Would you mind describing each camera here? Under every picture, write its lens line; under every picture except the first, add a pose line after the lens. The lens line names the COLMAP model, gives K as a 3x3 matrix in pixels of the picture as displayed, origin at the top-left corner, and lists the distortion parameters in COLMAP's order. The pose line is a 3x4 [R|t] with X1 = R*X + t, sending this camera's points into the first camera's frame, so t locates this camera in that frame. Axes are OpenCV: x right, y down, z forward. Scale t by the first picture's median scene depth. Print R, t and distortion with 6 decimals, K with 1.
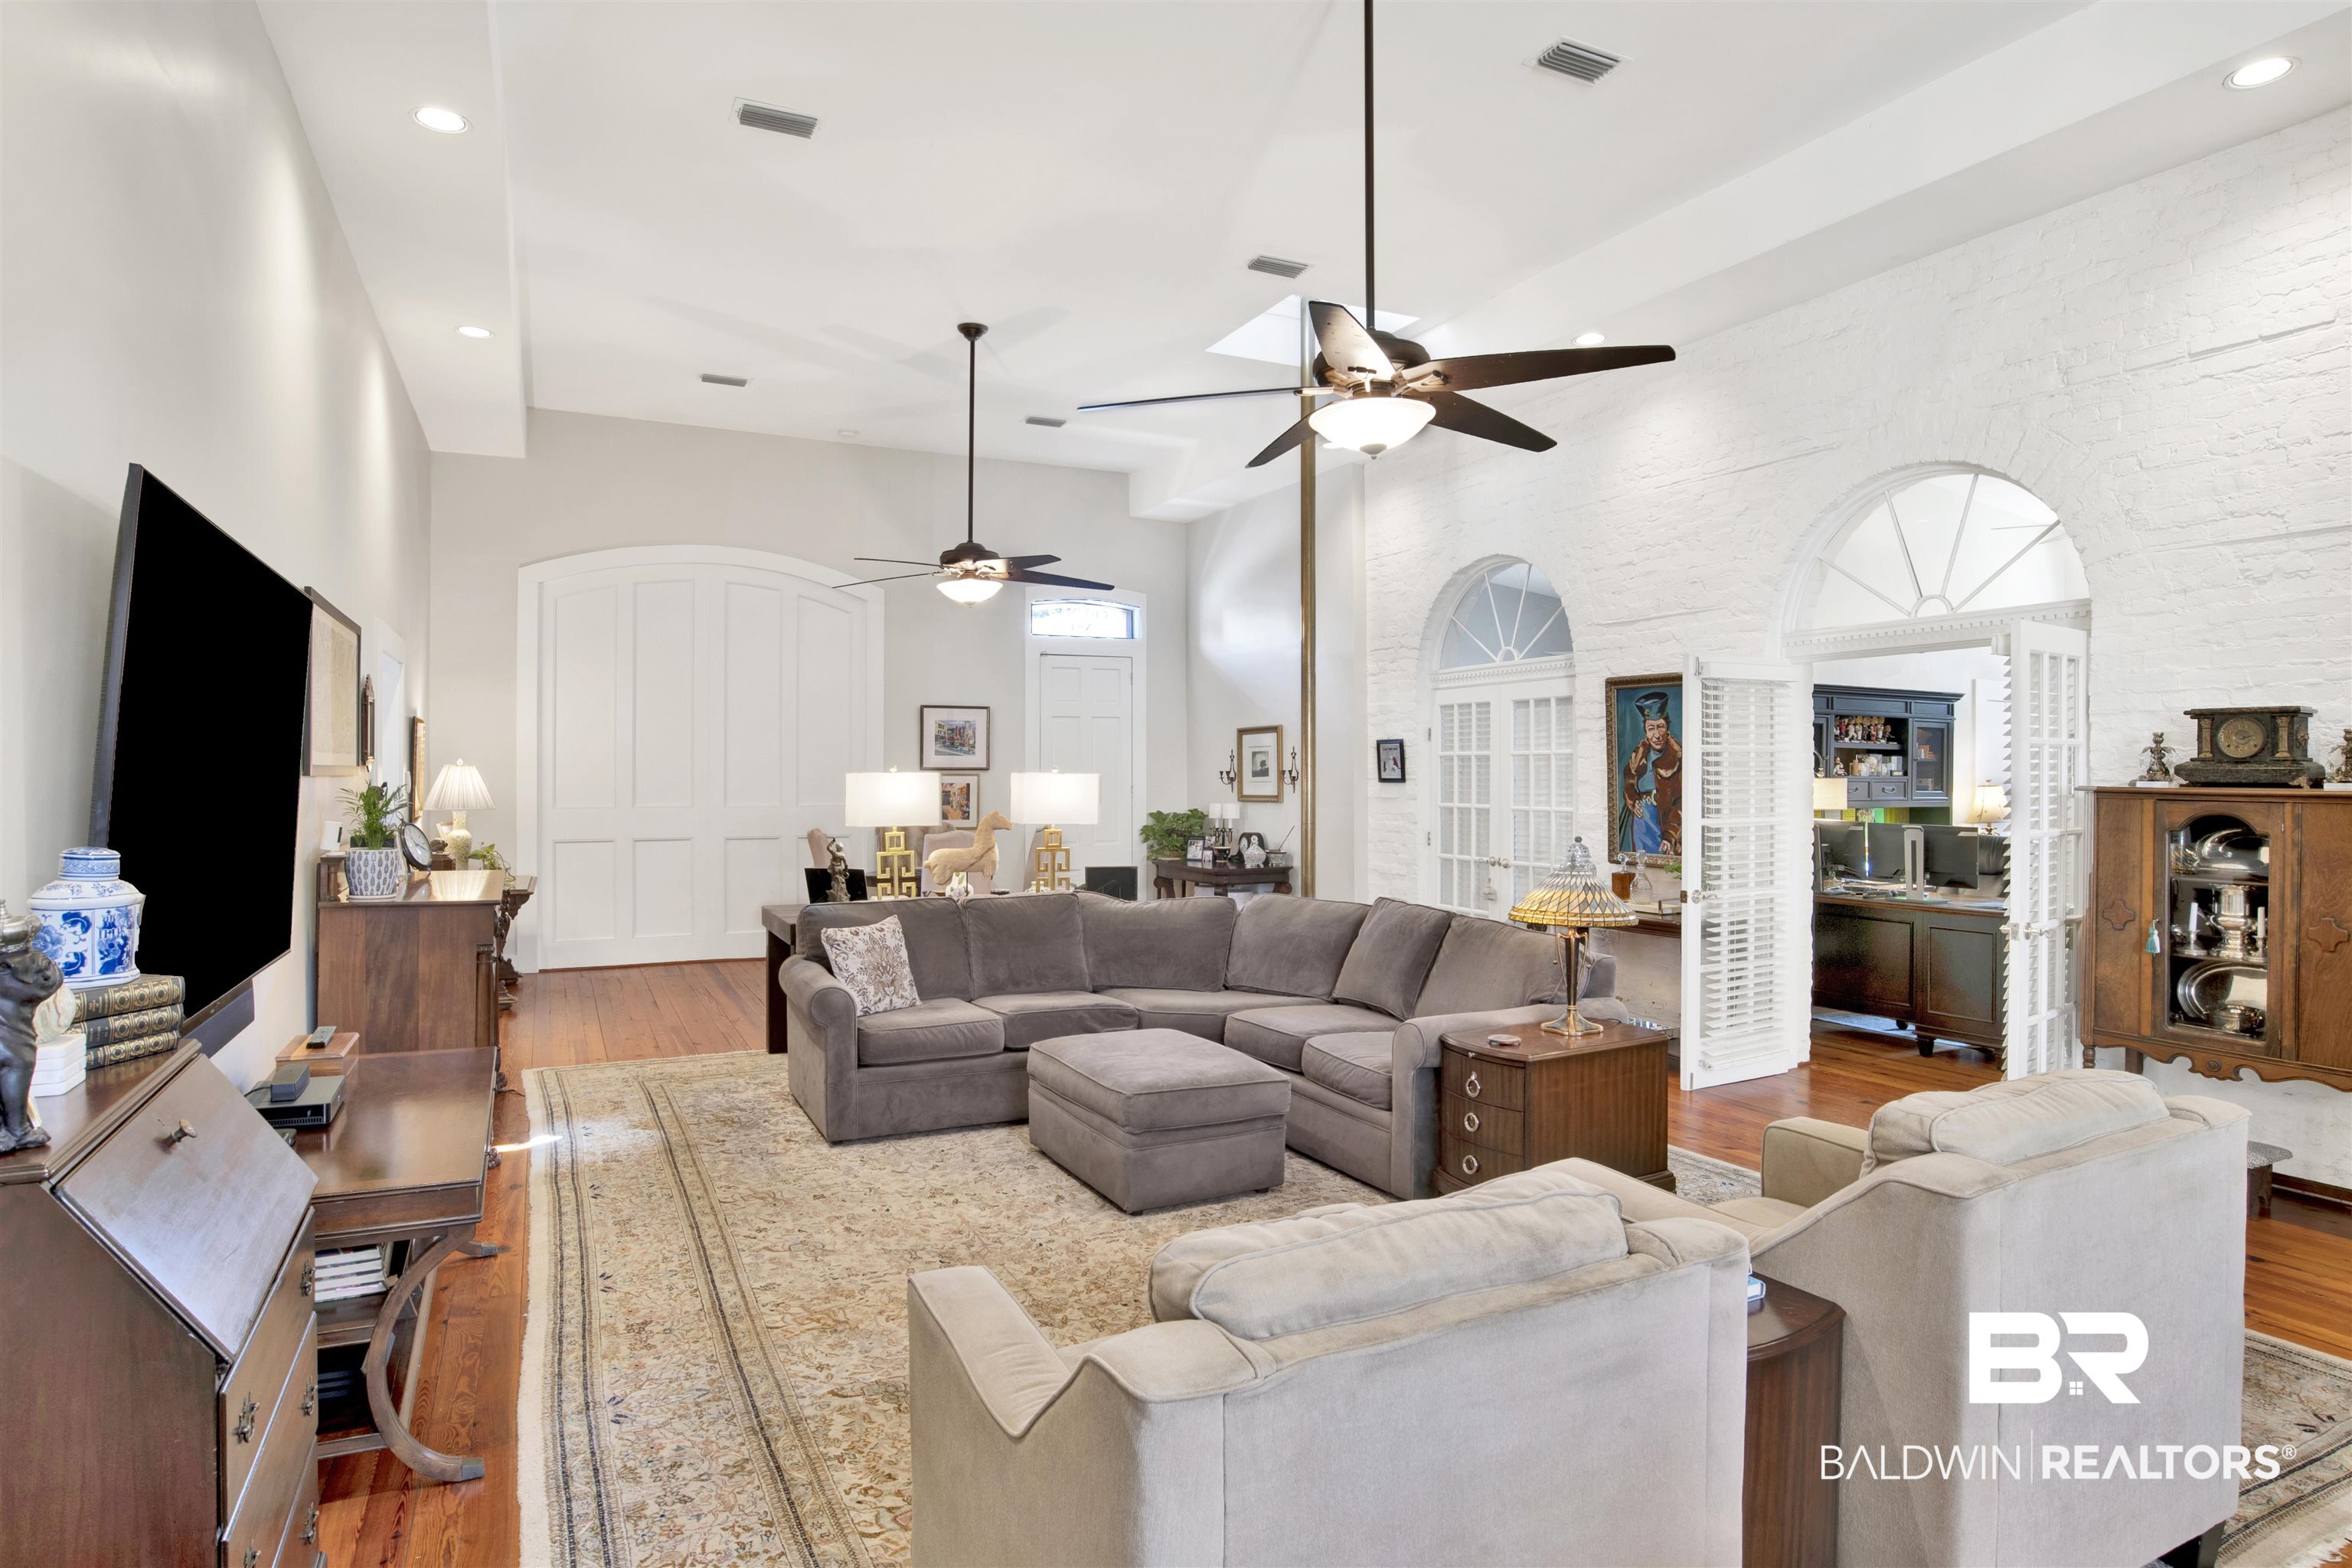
lens RADIAL K [[1289.1, 0, 1174.2], [0, 1289.1, 746.3], [0, 0, 1]] dist [-0.060212, 0.020427]
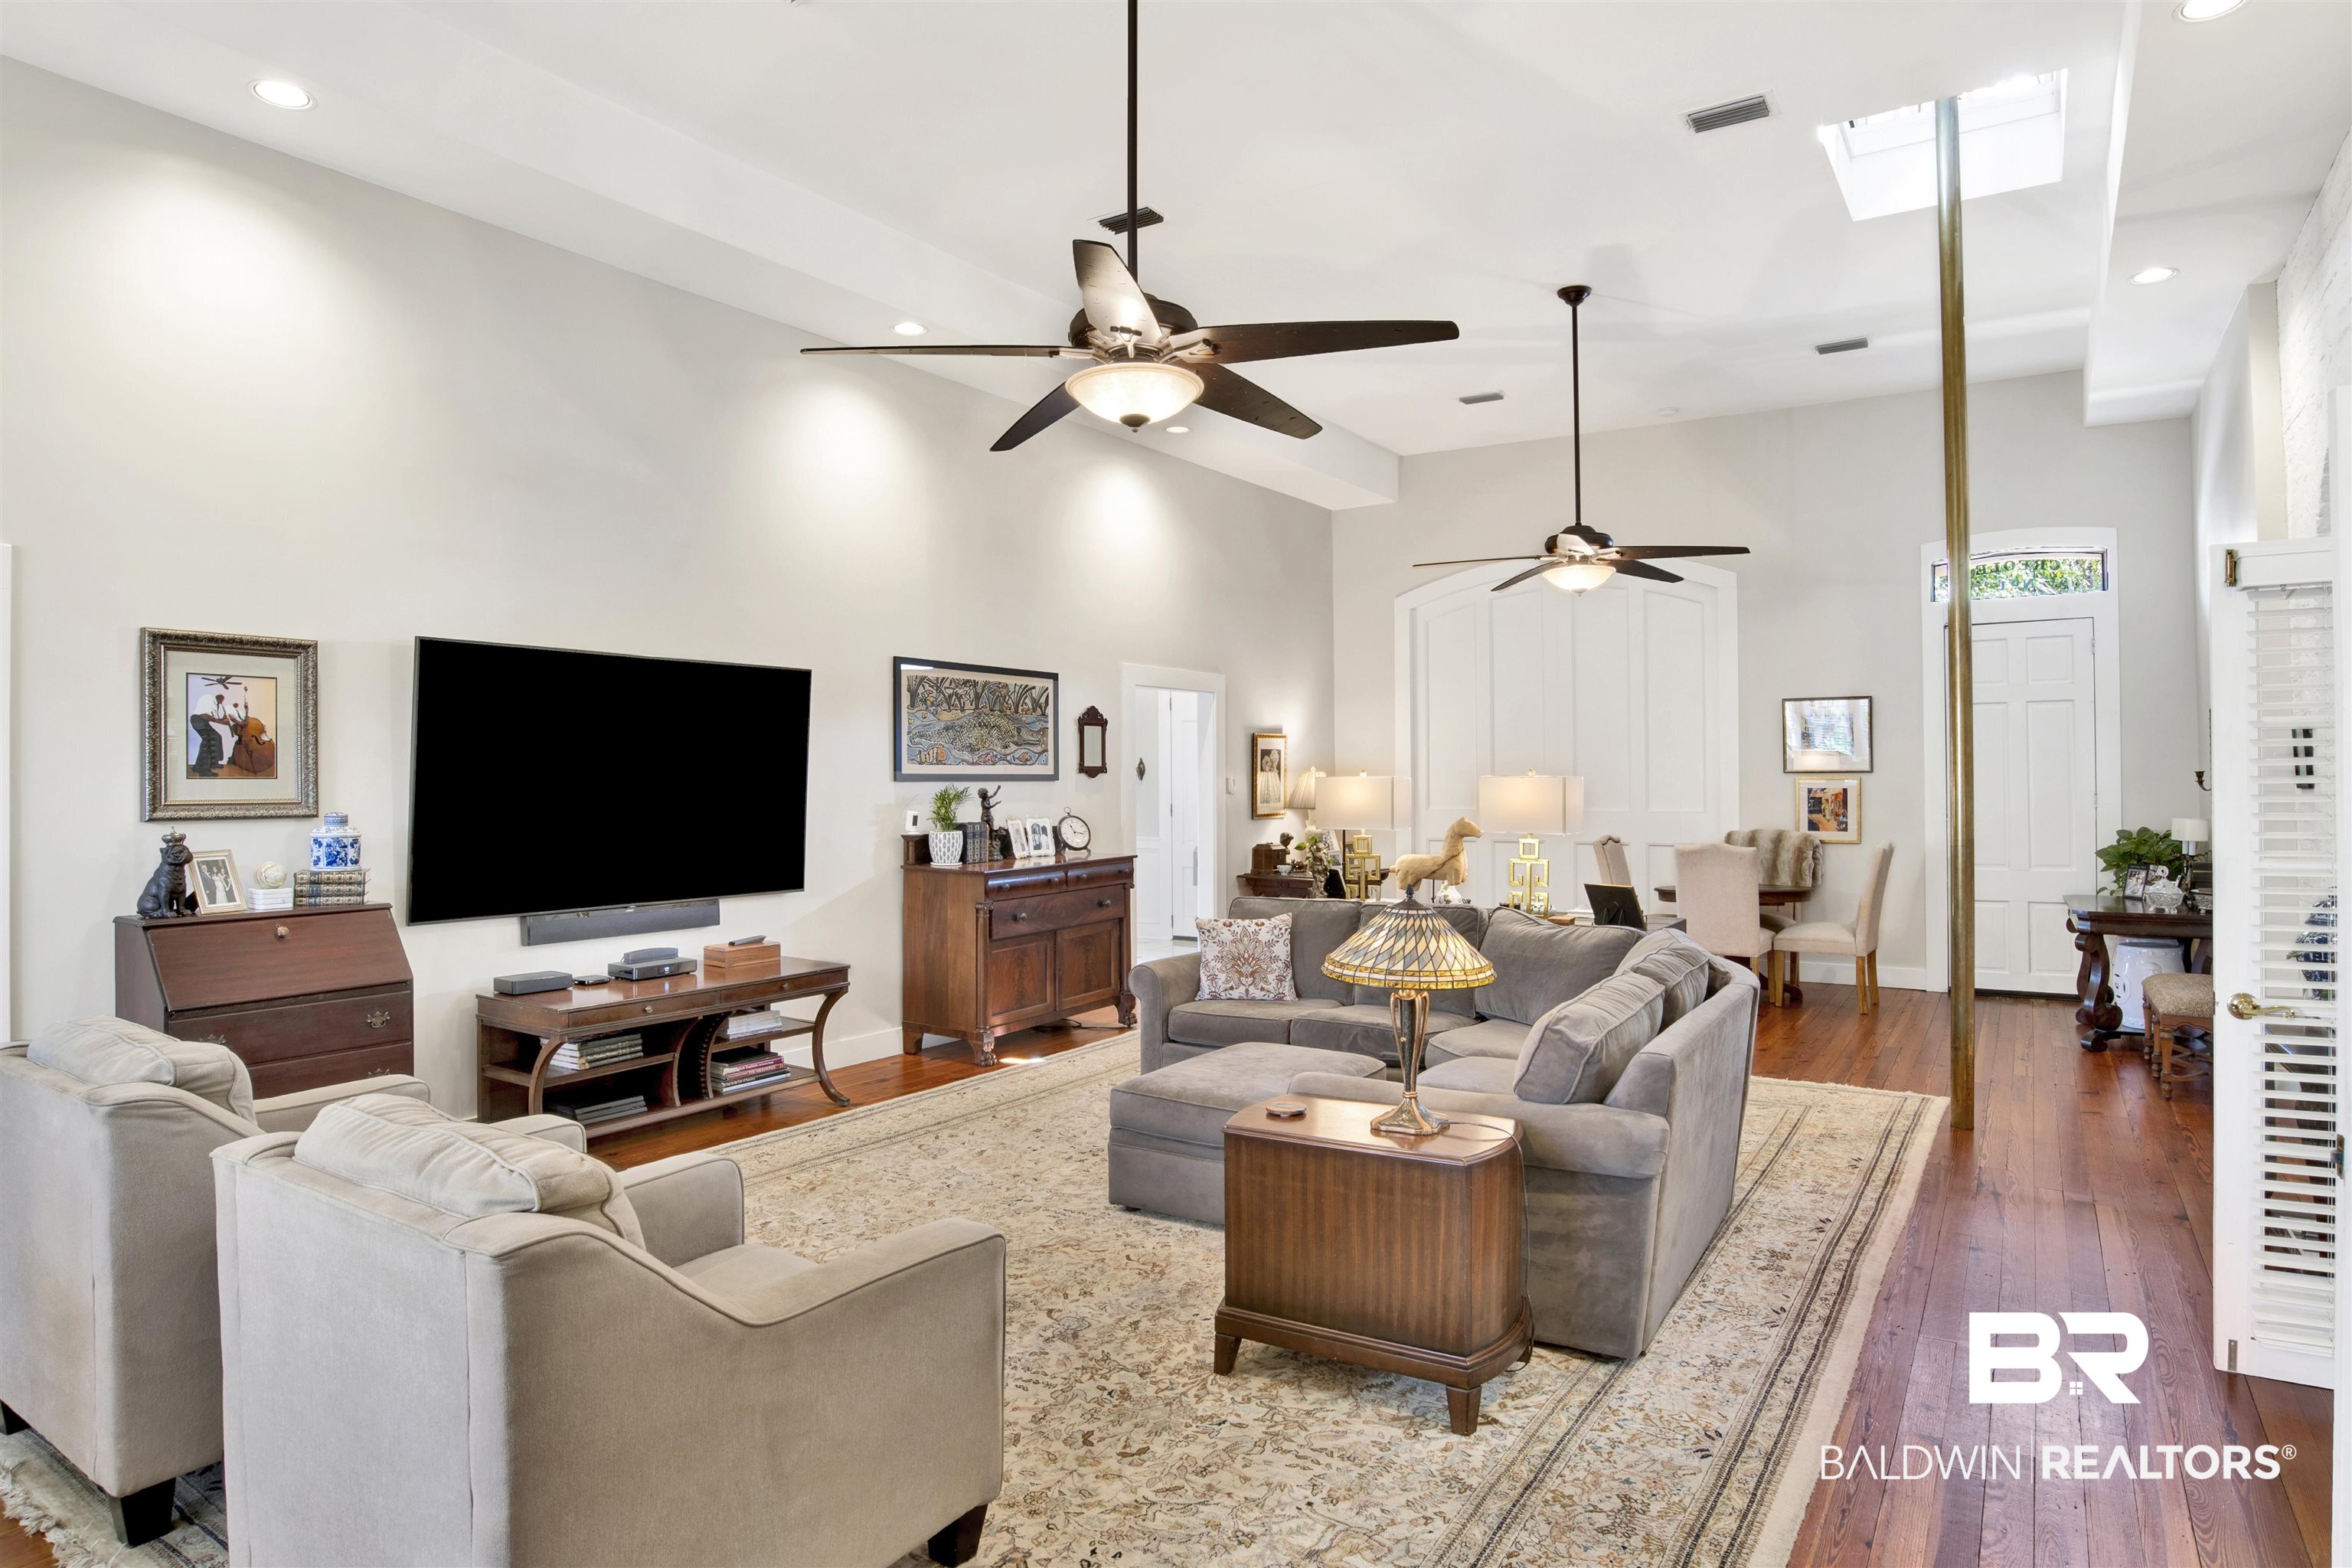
lens RADIAL K [[1320.2, 0, 1198.1], [0, 1320.2, 757.0], [0, 0, 1]] dist [-0.054473, 0.000268]
pose [[0.512695, -0.018522, -0.858371, 0.506428], [0.022211, 0.999719, -0.008306, 0.008910], [0.858283, -0.014807, 0.512962, 0.291371]]
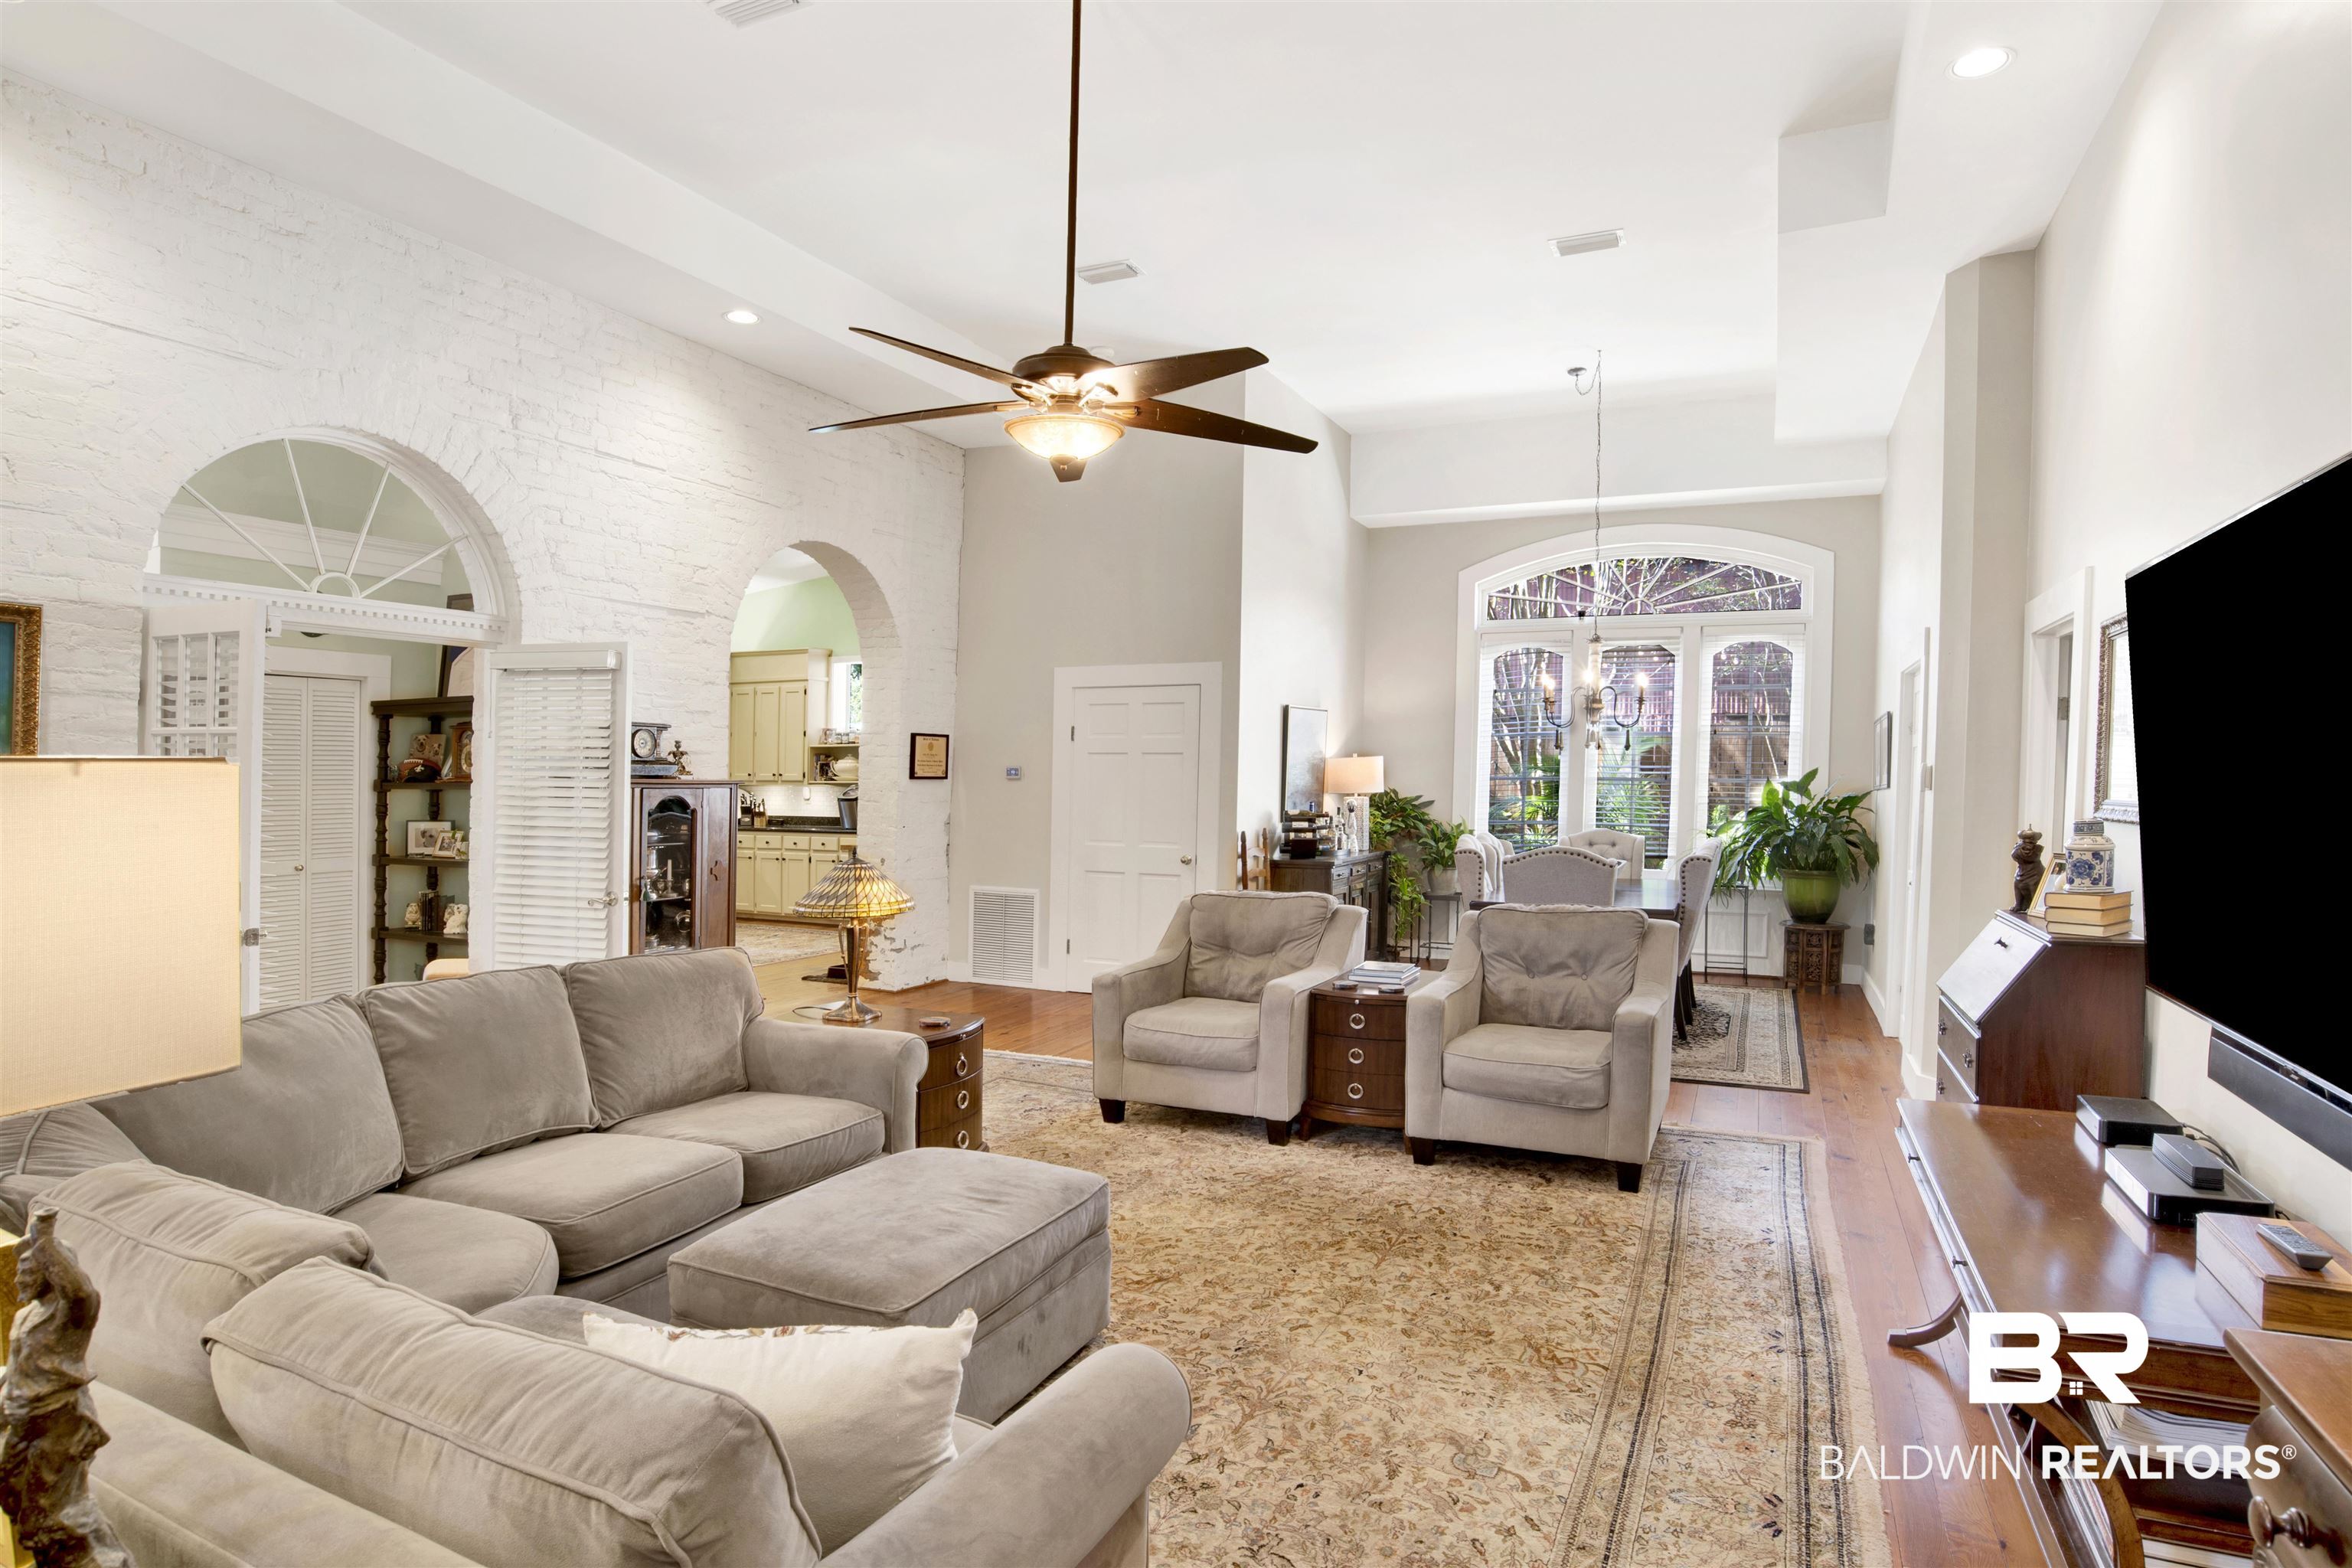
lens RADIAL K [[1239.8, 0, 1192.9], [0, 1239.8, 771.5], [0, 0, 1]] dist [-0.066864, -0.000200]
pose [[-0.626714, -0.002832, 0.779244, -0.362037], [-0.025101, 0.999548, -0.016555, 0.019433], [-0.778845, -0.029935, -0.626502, 0.797281]]
